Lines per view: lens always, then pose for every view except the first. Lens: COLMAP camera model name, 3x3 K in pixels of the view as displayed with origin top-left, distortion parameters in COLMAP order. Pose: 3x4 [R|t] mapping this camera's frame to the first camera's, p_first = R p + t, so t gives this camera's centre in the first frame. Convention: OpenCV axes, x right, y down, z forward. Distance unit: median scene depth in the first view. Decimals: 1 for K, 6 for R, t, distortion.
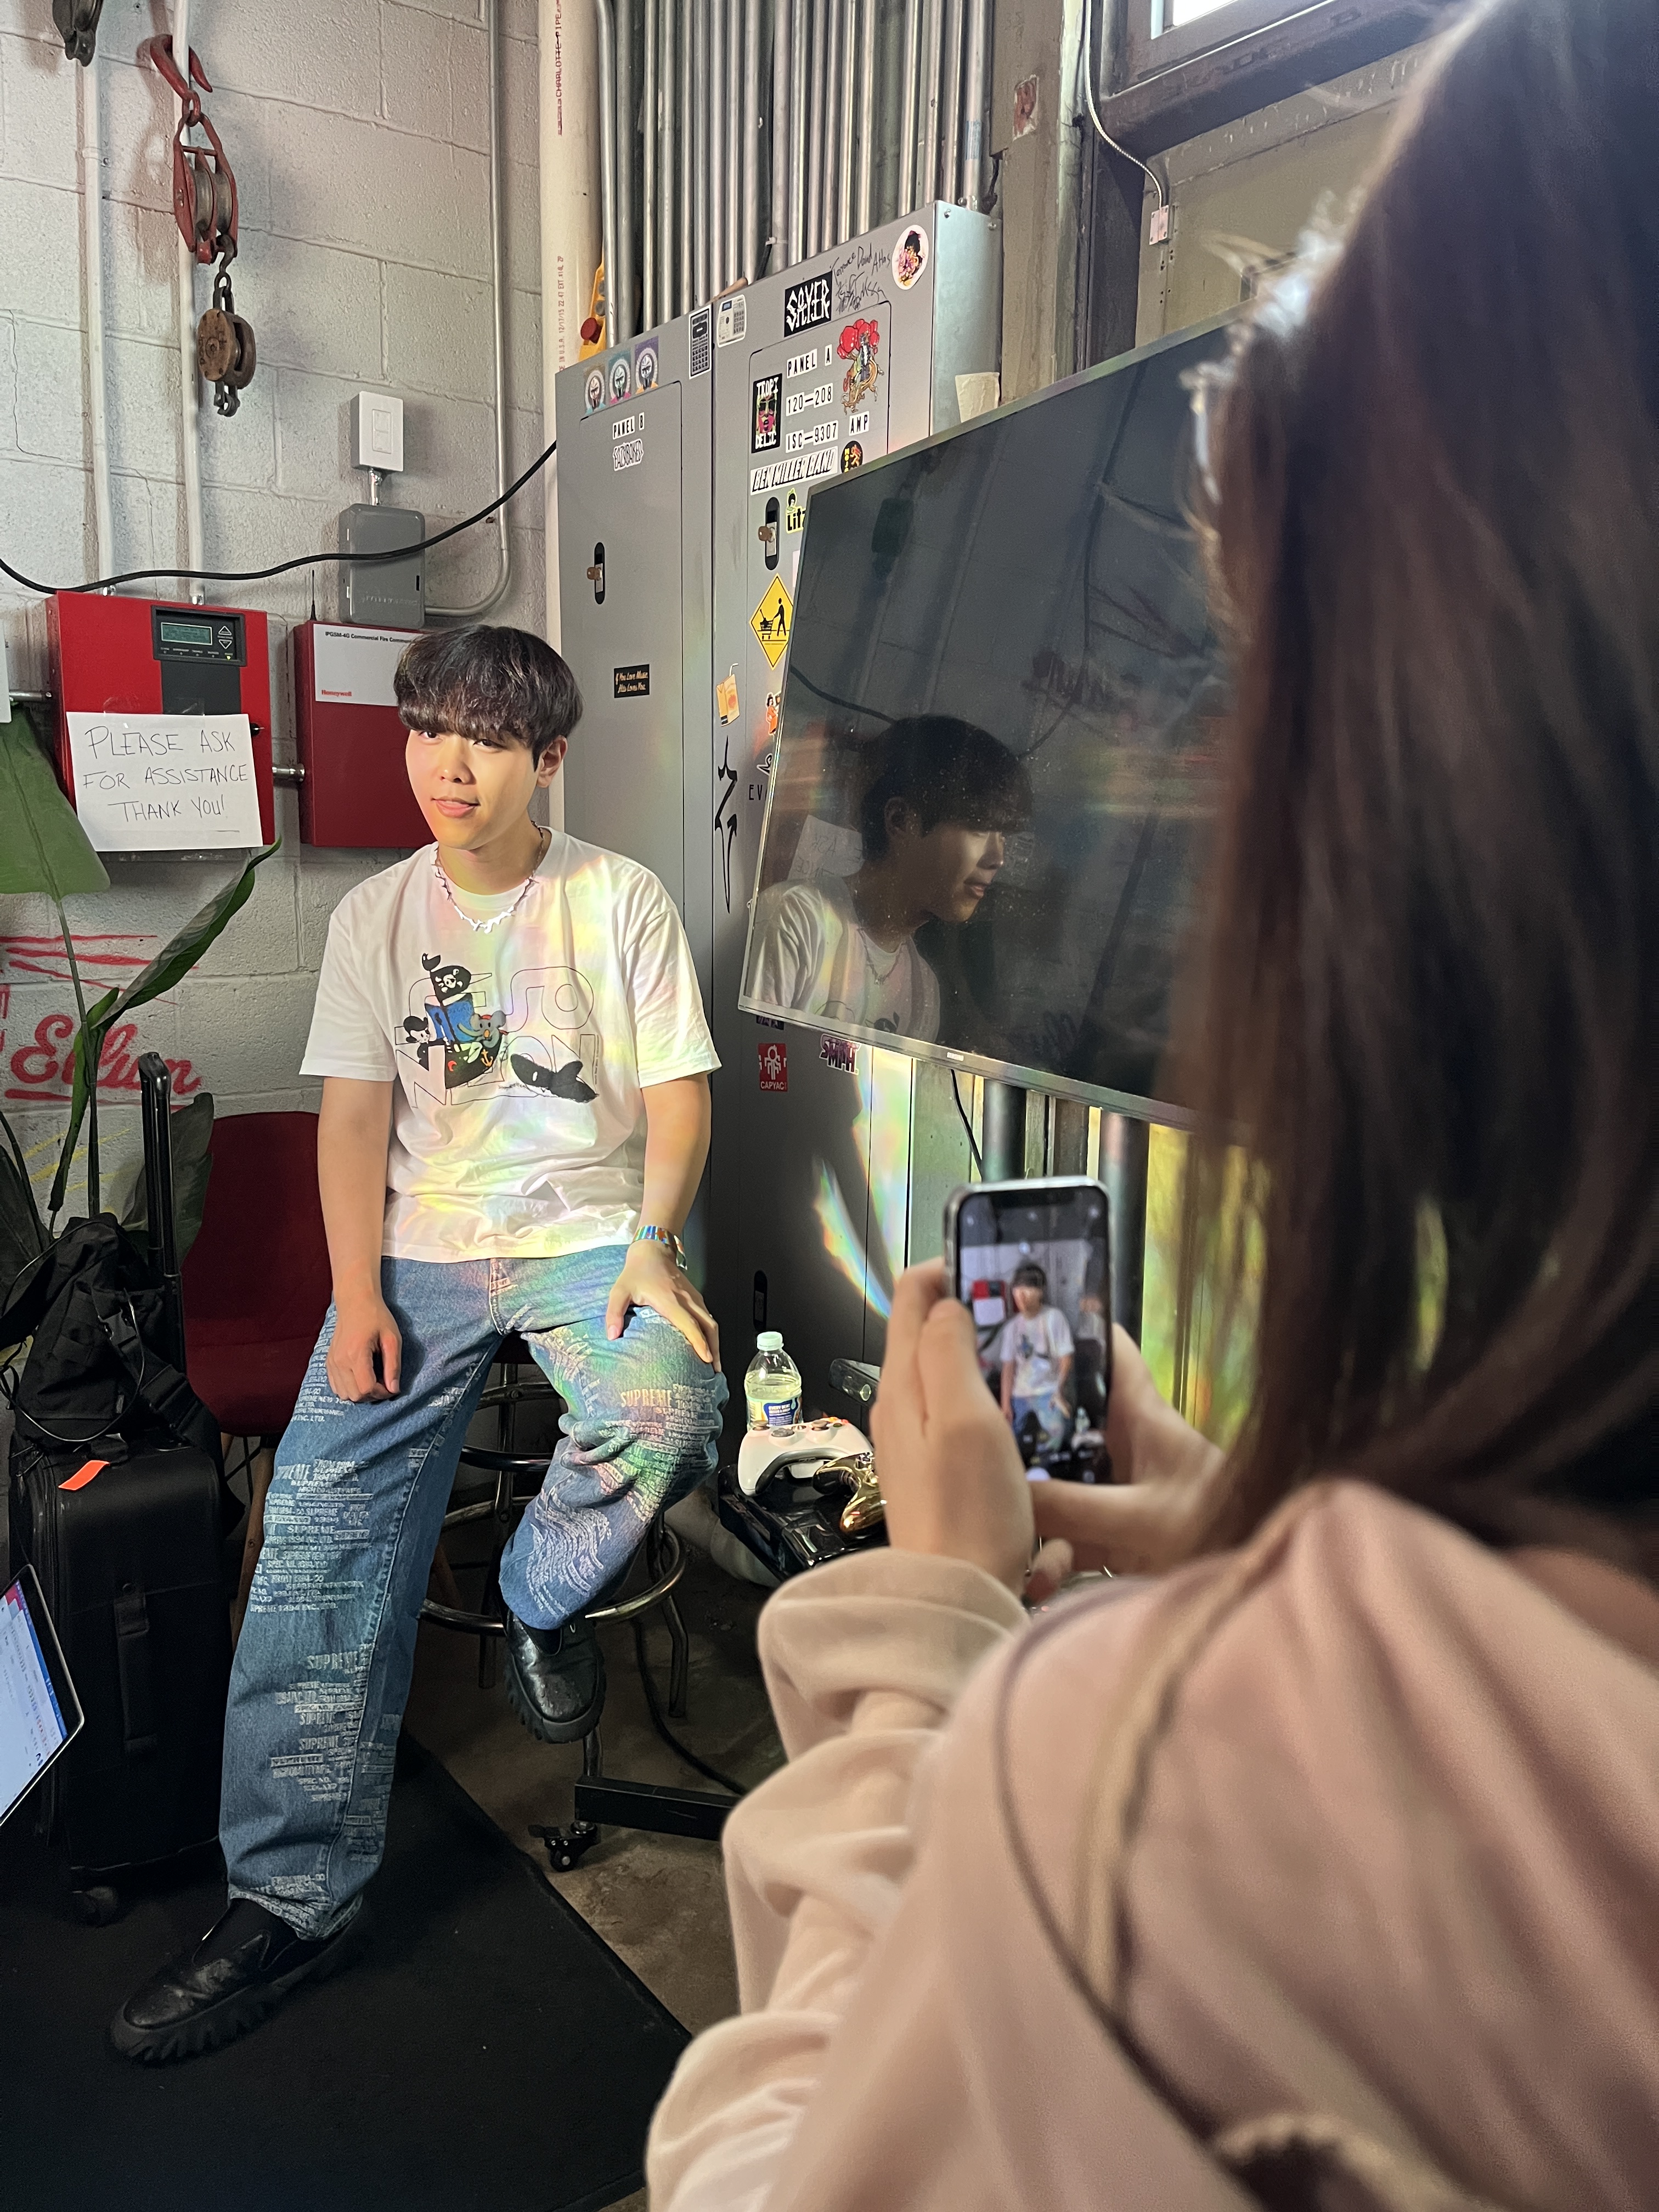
lens RADIAL K [[1661.3, 0, 821.9], [0, 1661.3, 1072.3], [0, 0, 1]] dist [0.077196, -0.099789]
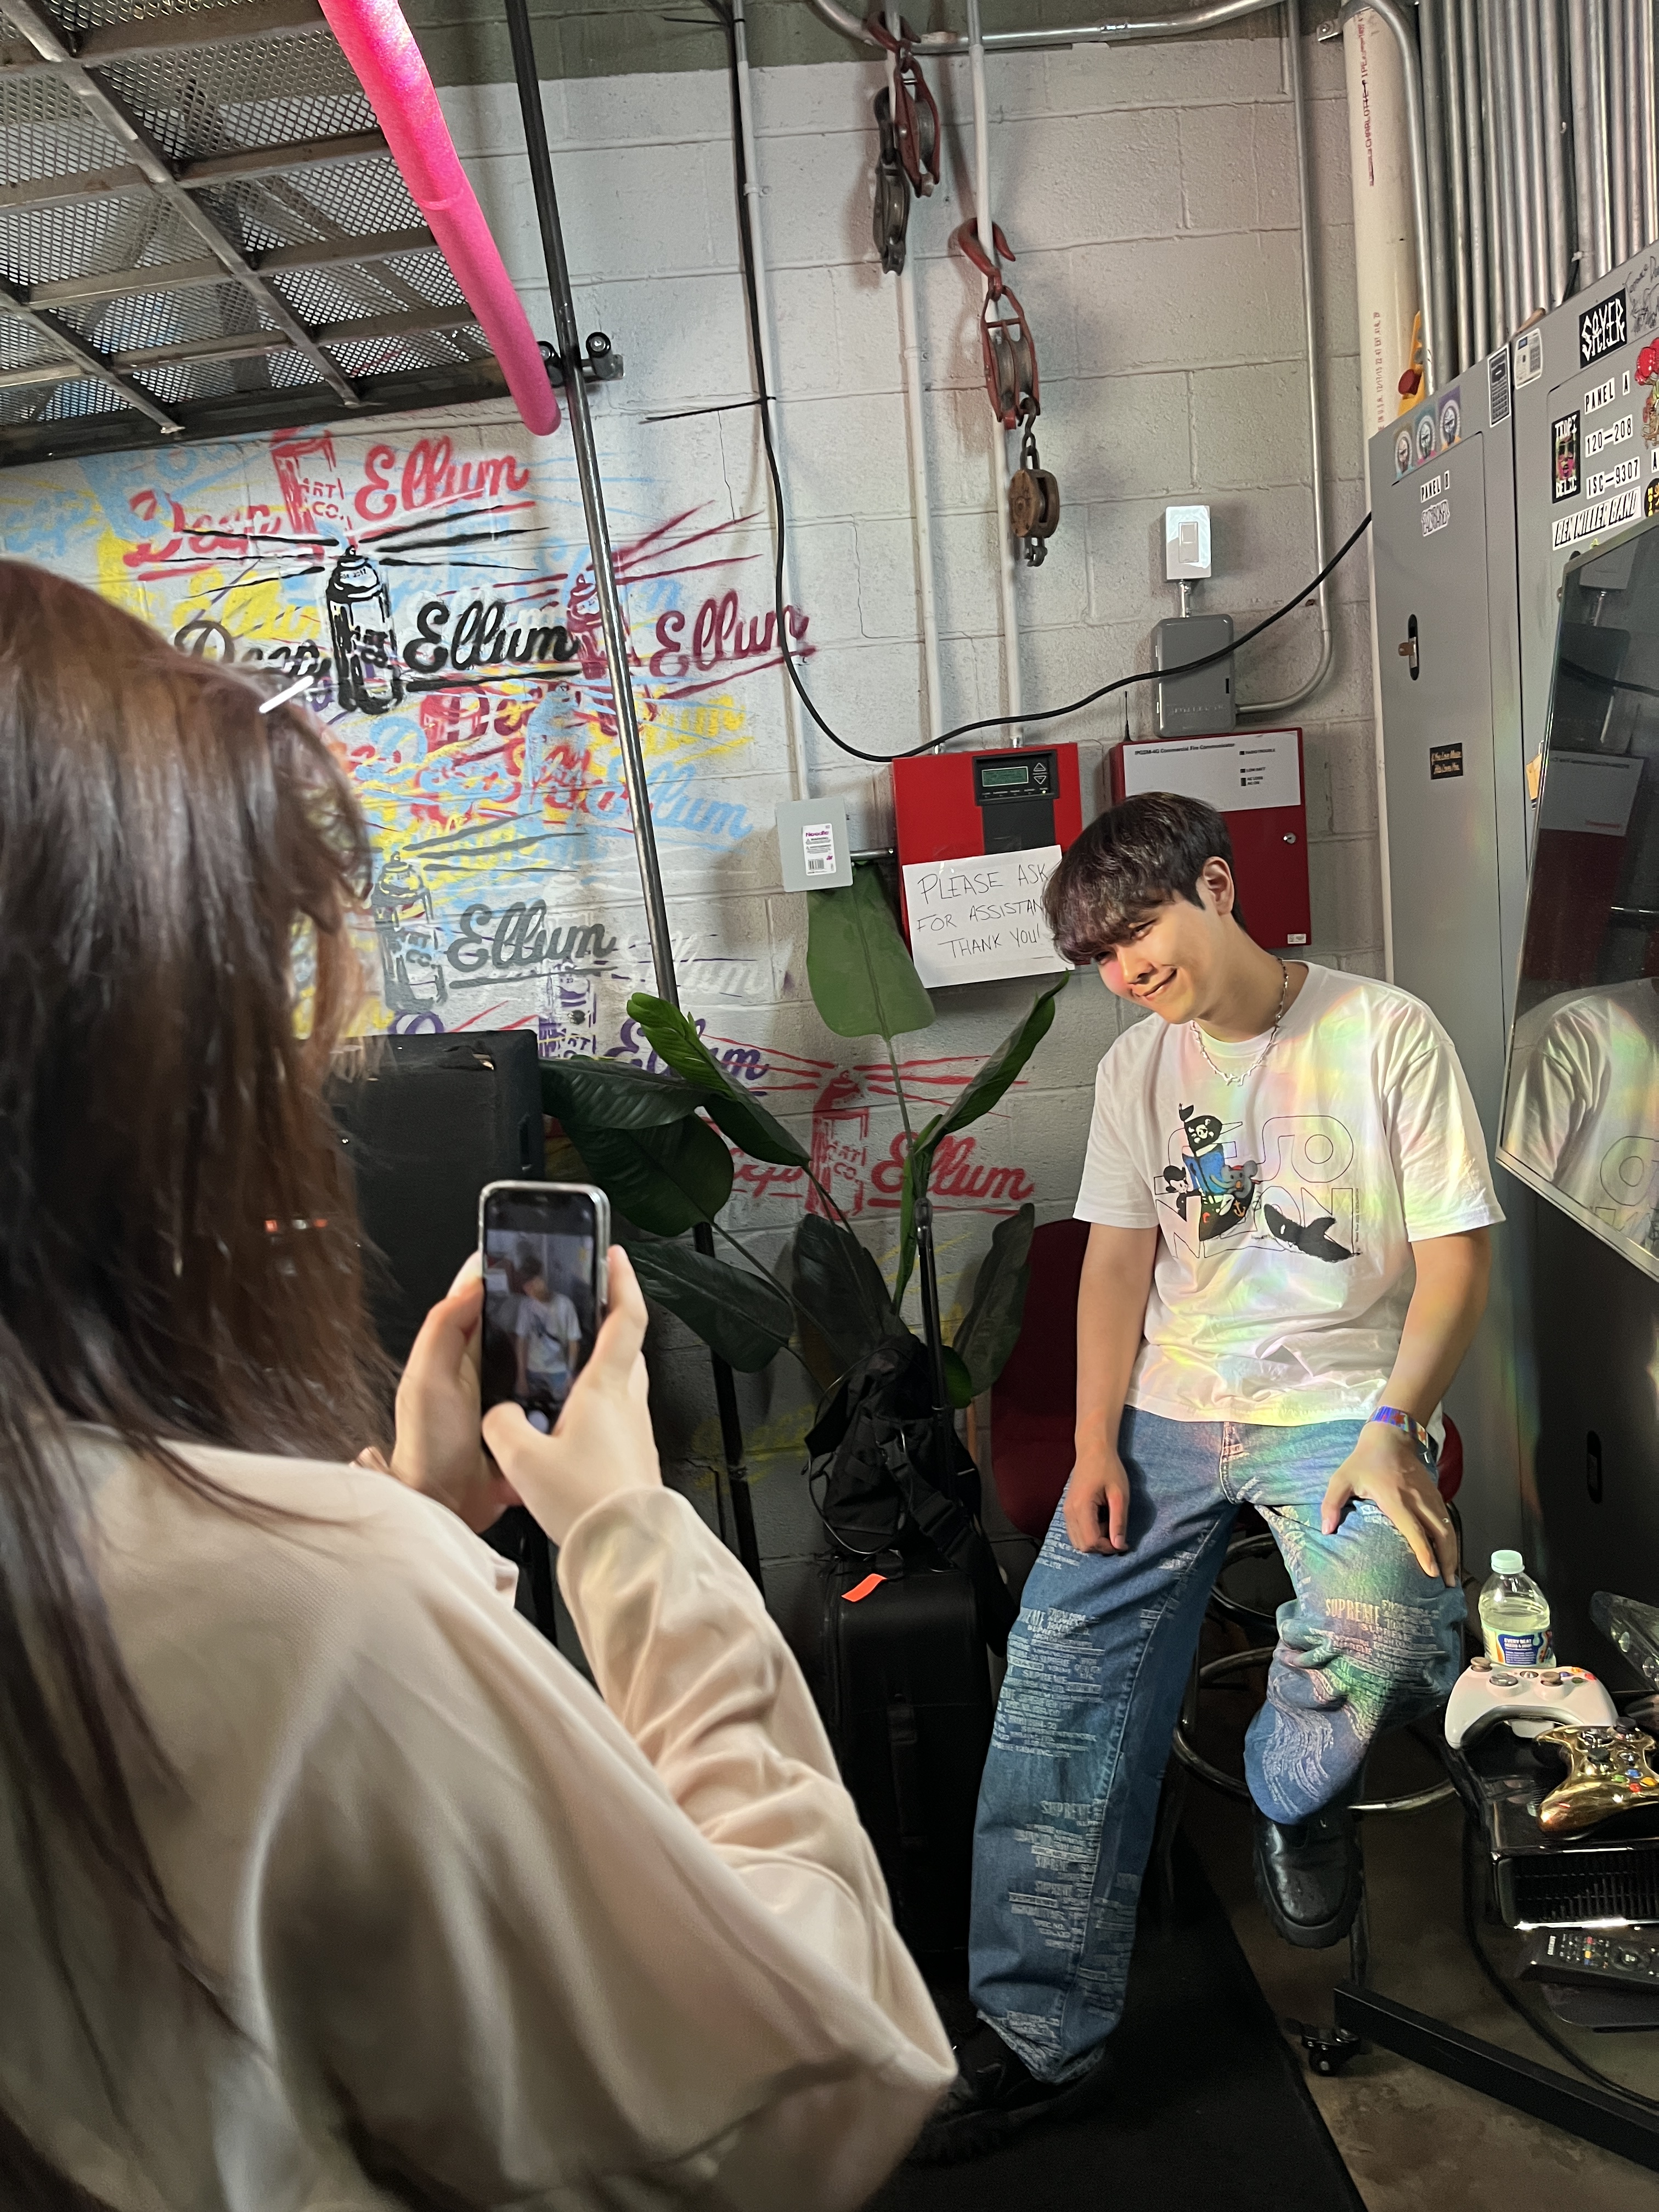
lens RADIAL K [[1661.3, 0, 816.5], [0, 1661.3, 1090.2], [0, 0, 1]] dist [0.077196, -0.099789]
pose [[0.833634, -0.017664, -0.552034, 0.144518], [0.020084, 0.999797, -0.001662, -0.084107], [0.551951, -0.009701, 0.833820, 0.060280]]
